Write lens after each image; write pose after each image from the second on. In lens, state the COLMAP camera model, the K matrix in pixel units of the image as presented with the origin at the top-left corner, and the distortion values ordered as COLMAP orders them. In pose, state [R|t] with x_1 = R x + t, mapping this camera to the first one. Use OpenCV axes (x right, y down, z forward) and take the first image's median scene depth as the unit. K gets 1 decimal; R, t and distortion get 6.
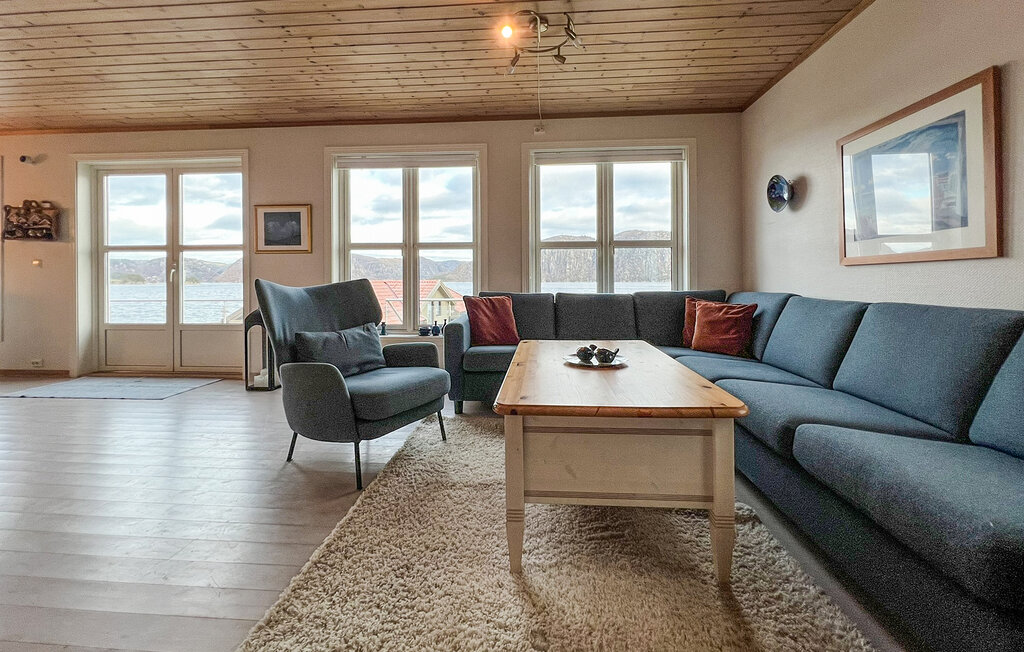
lens RADIAL K [[418.7, 0, 490.9], [0, 418.7, 283.4], [0, 0, 1]] dist [0.000109, 0.000229]
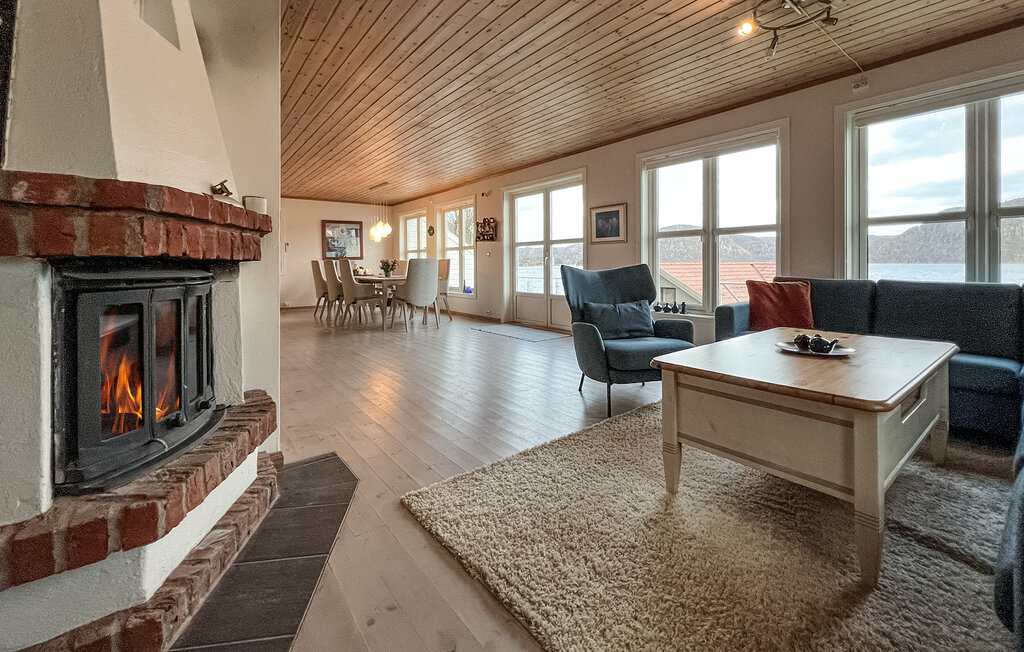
lens RADIAL K [[418.7, 0, 496.9], [0, 418.7, 269.4], [0, 0, 1]] dist [0.000109, 0.000229]
pose [[0.651758, 0.007314, -0.758392, 0.274061], [0.001500, 0.999939, 0.010933, -0.007634], [0.758426, -0.008263, 0.651707, -0.101303]]
